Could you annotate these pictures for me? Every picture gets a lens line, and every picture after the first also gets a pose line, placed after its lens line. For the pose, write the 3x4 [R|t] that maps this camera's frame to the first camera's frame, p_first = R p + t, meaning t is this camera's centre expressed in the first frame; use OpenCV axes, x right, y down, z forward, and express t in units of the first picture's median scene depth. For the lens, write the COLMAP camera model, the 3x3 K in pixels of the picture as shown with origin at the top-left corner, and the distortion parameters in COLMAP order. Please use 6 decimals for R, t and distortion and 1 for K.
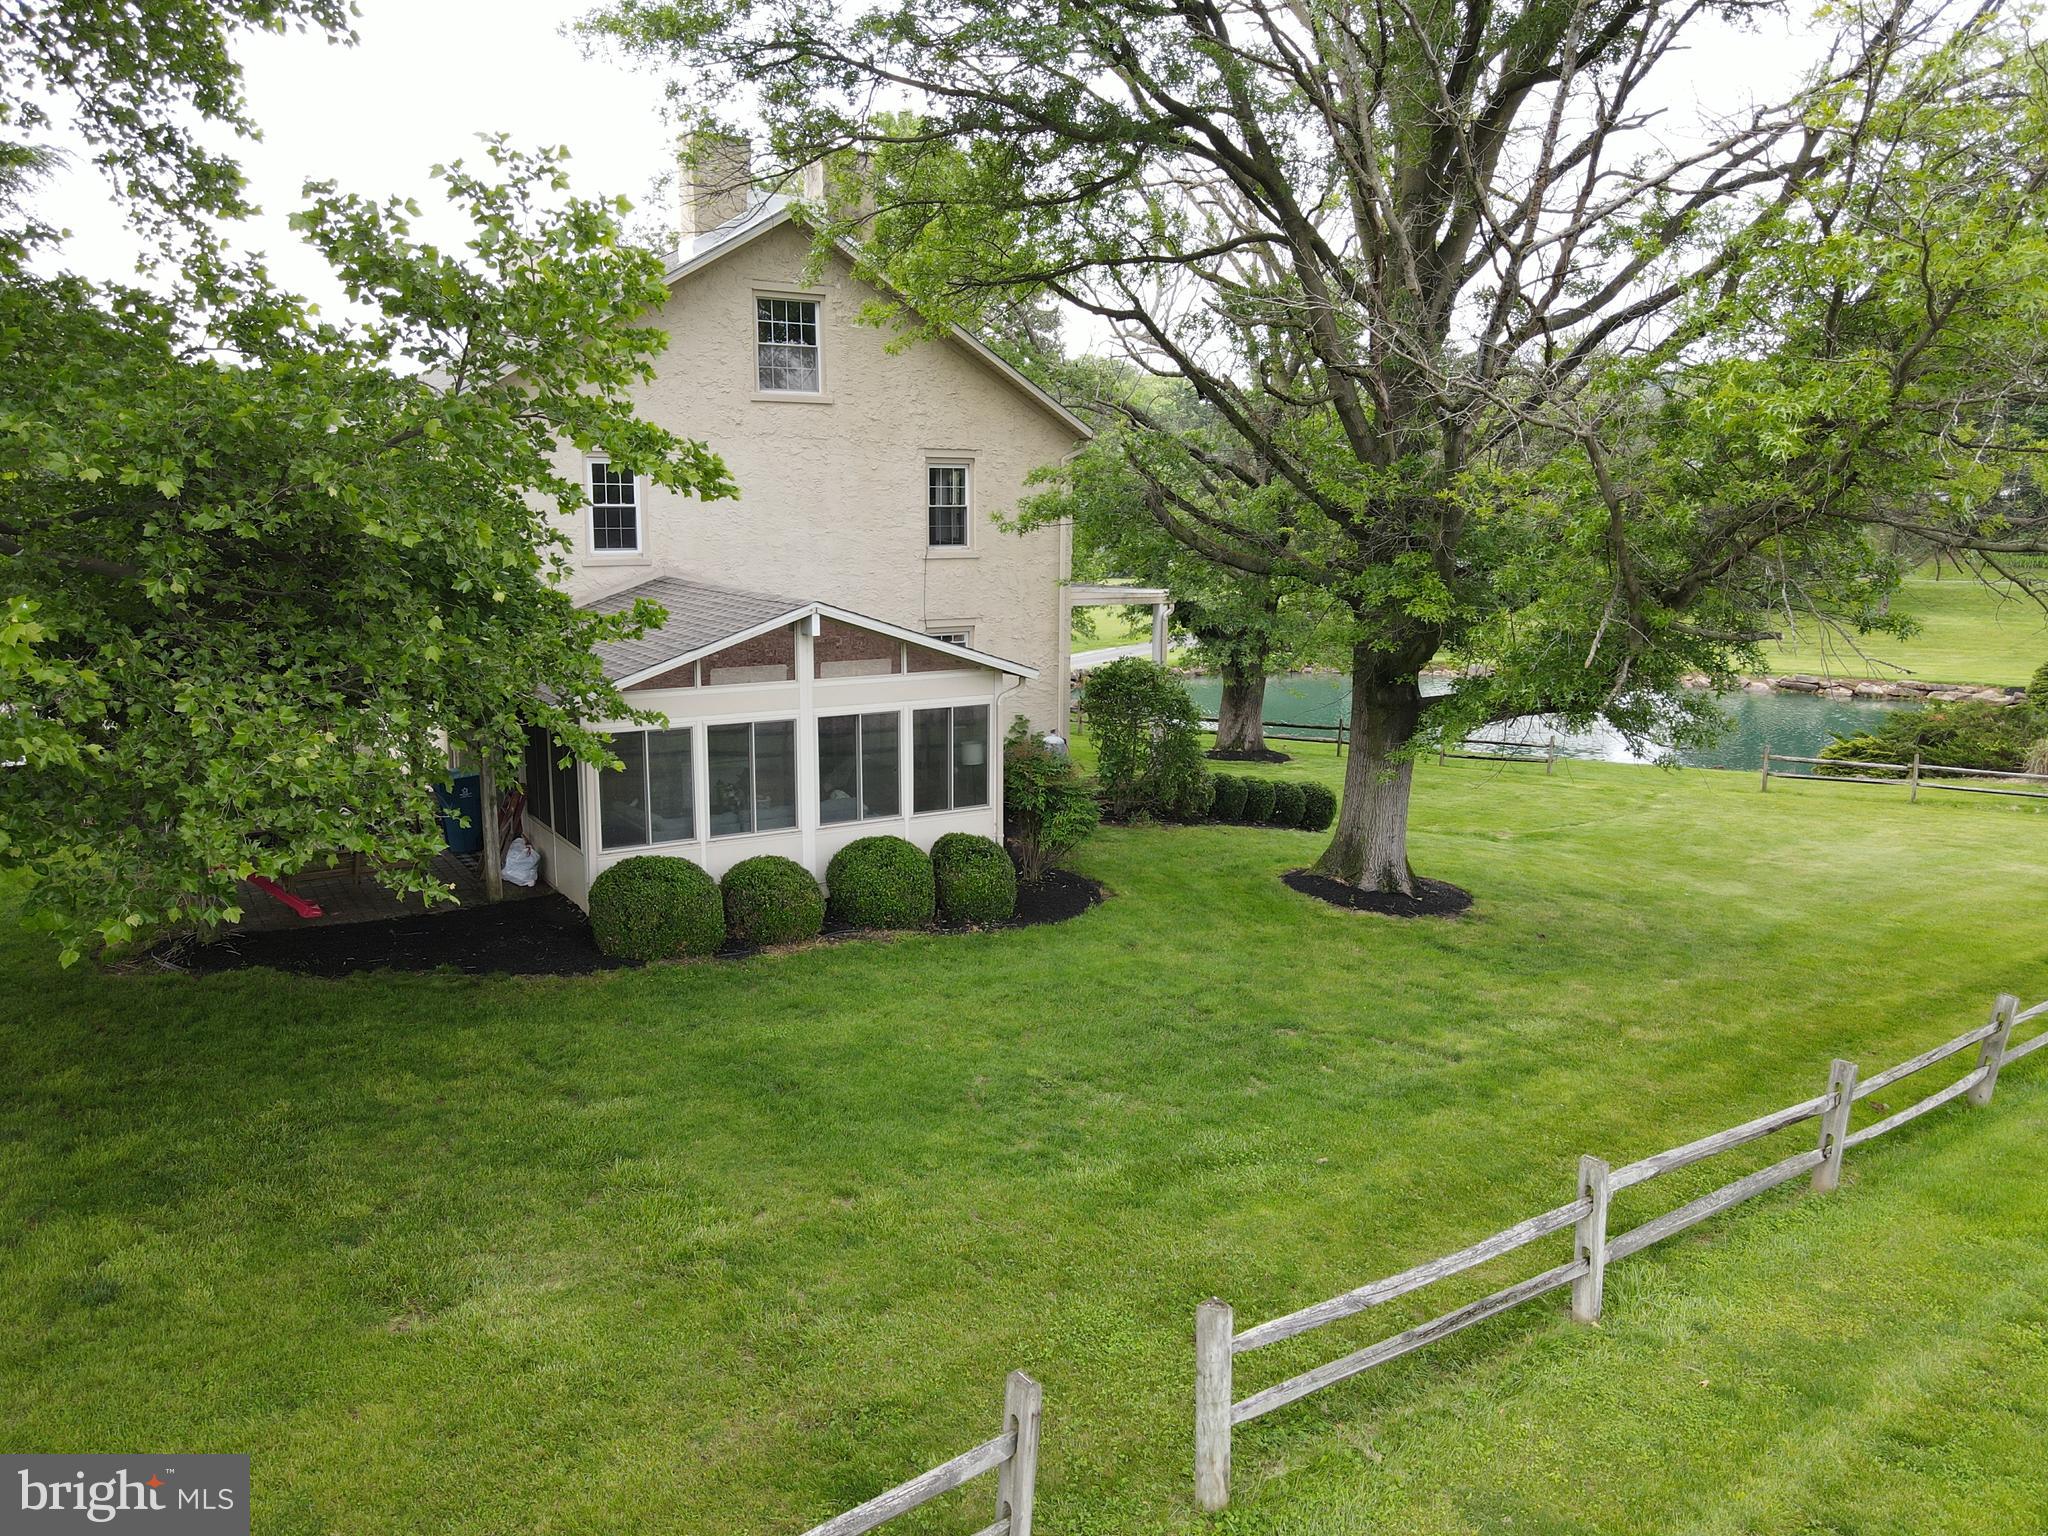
lens RADIAL K [[1500.1, 0, 1007.8], [0, 1500.1, 767.0], [0, 0, 1]] dist [-0.003485, 0.029240]
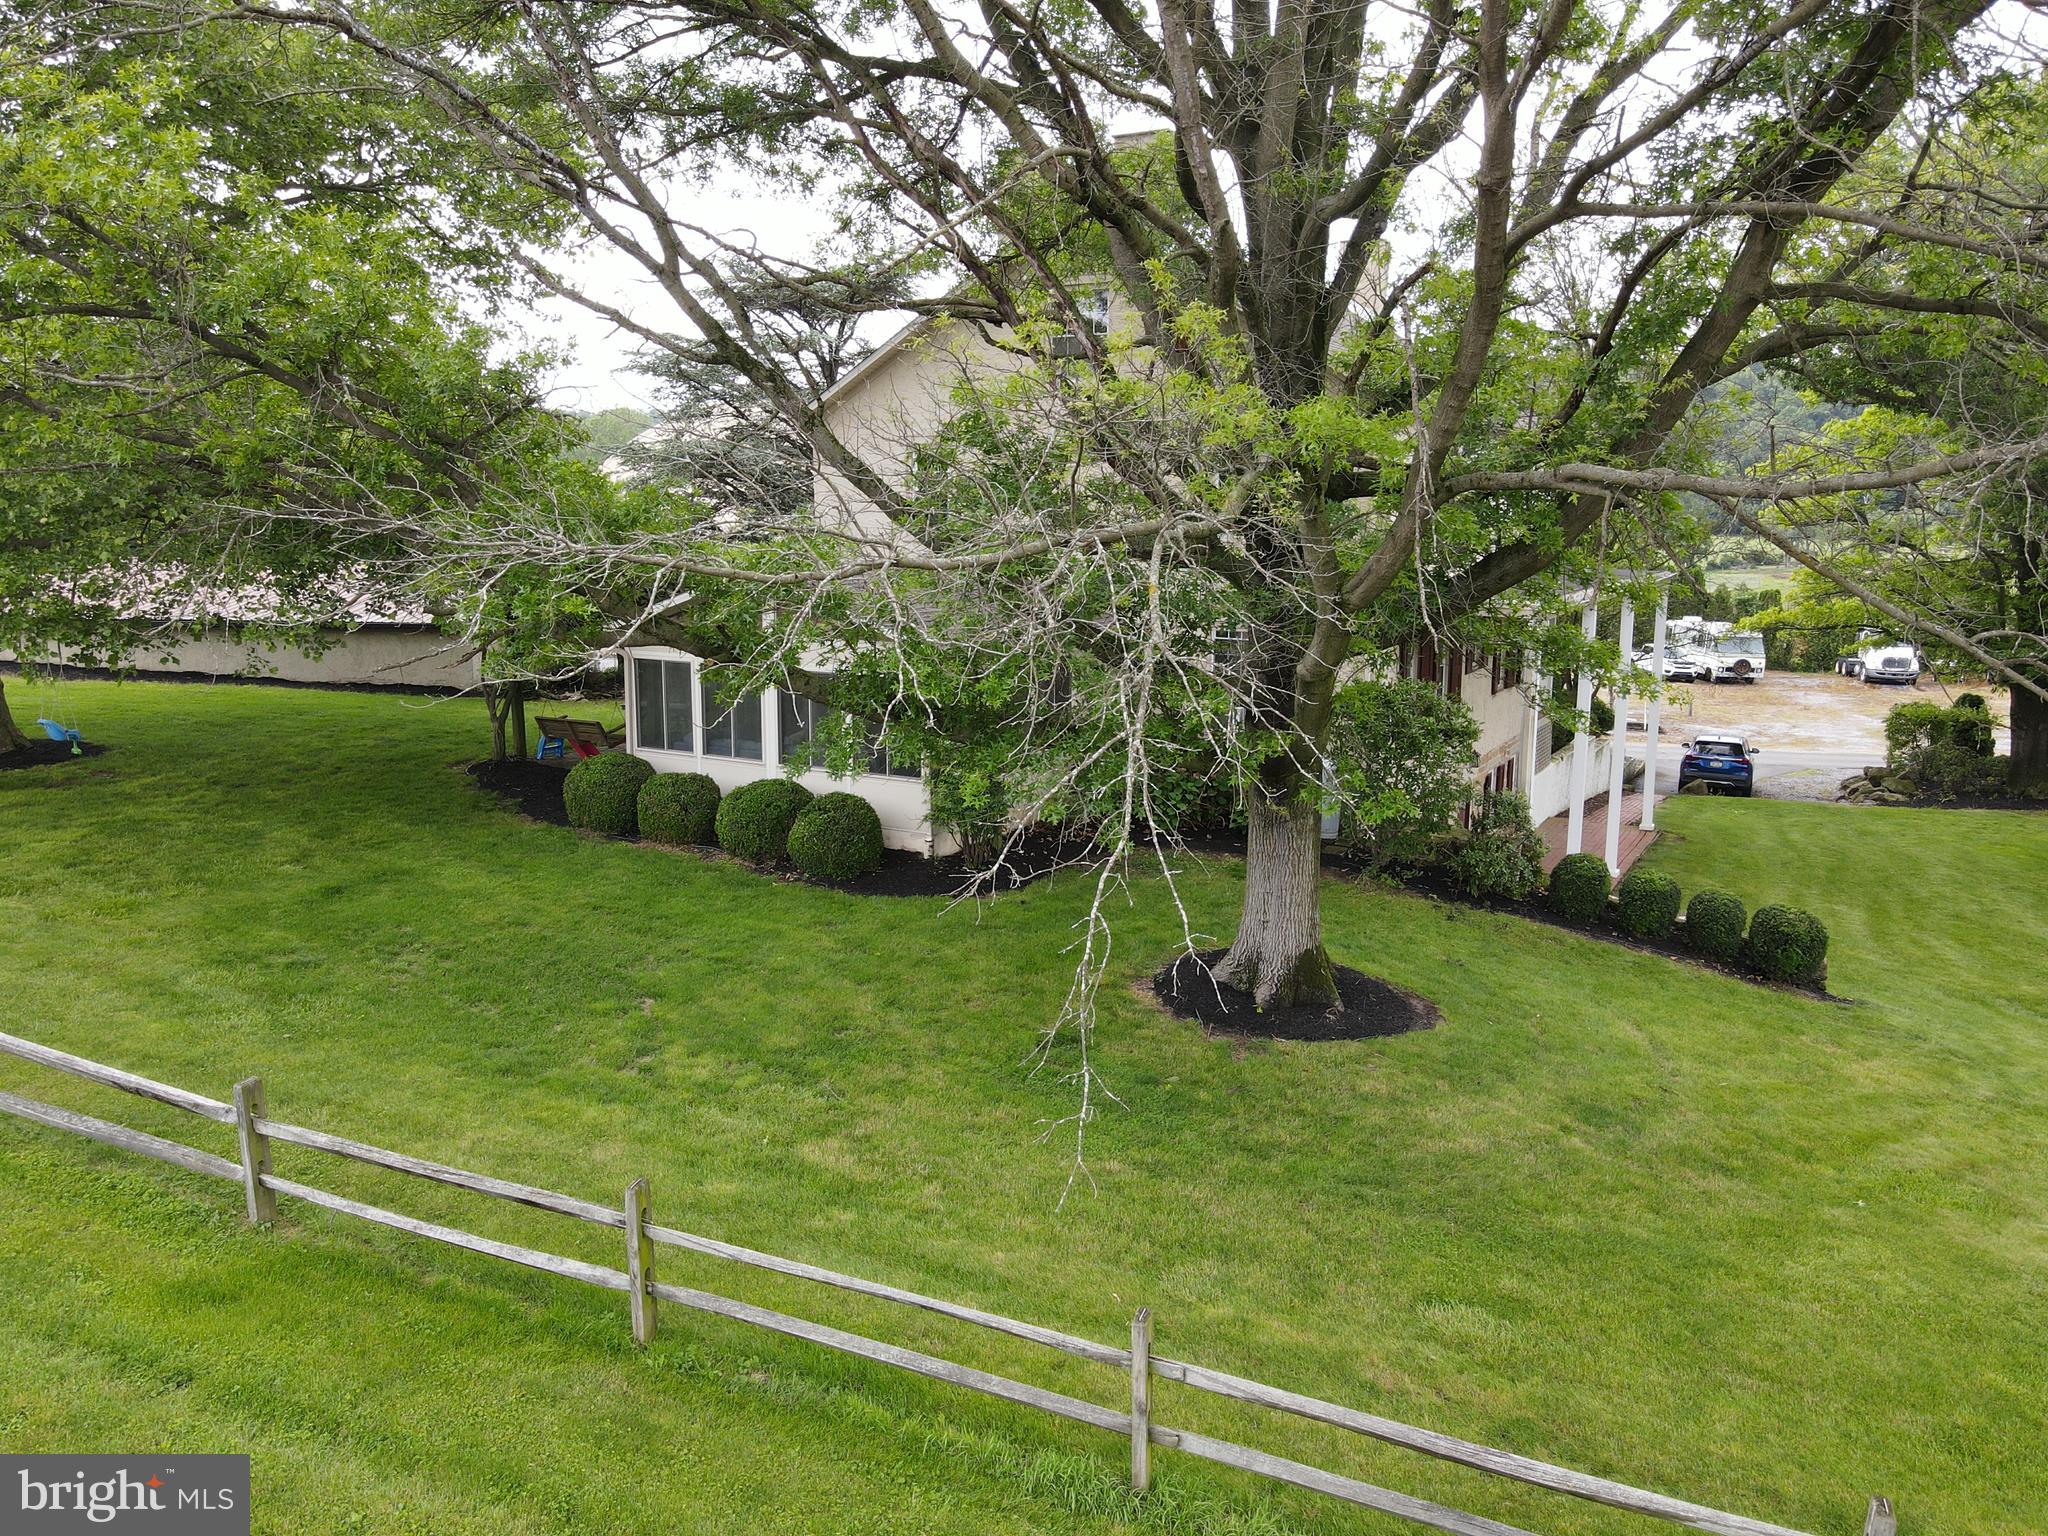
lens RADIAL K [[1500.1, 0, 1018.8], [0, 1500.1, 768.5], [0, 0, 1]] dist [-0.003485, 0.029240]
pose [[0.481070, 0.147693, -0.864152, 0.964631], [-0.160762, 0.983854, 0.078656, -0.077333], [0.861817, 0.101083, 0.497046, 0.604039]]
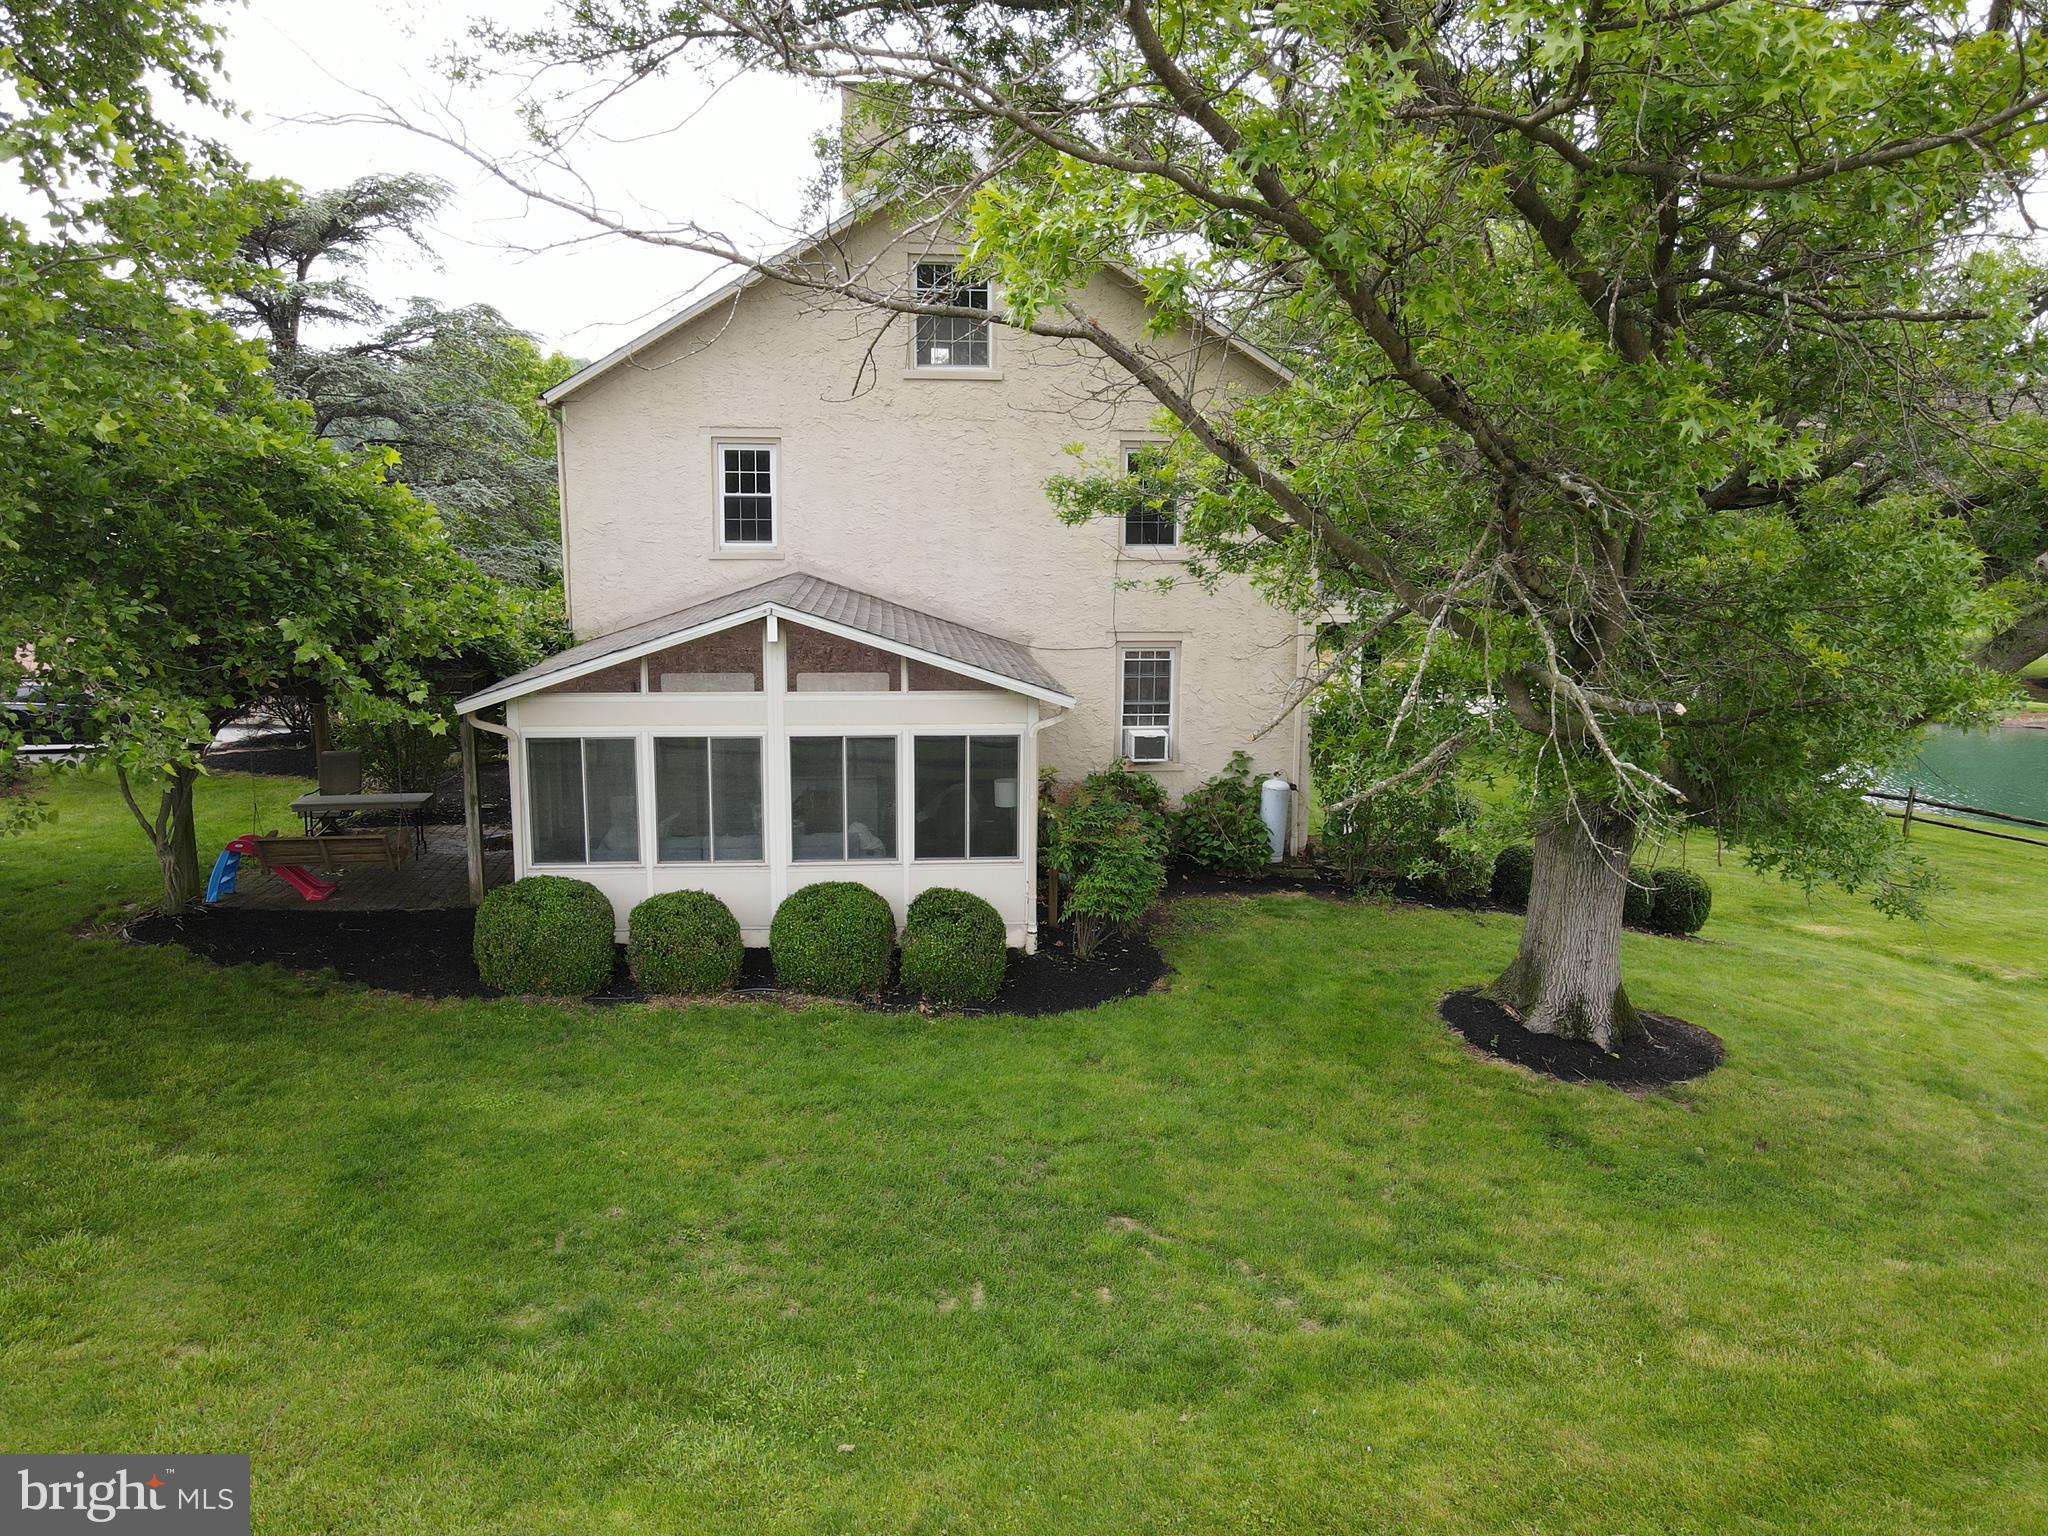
lens RADIAL K [[1500.1, 0, 1022.0], [0, 1500.1, 767.2], [0, 0, 1]] dist [-0.003485, 0.029240]
pose [[0.897641, 0.077454, -0.433868, 0.369235], [-0.080842, 0.996670, 0.010669, -0.035525], [0.433249, 0.025498, 0.900914, 0.287479]]
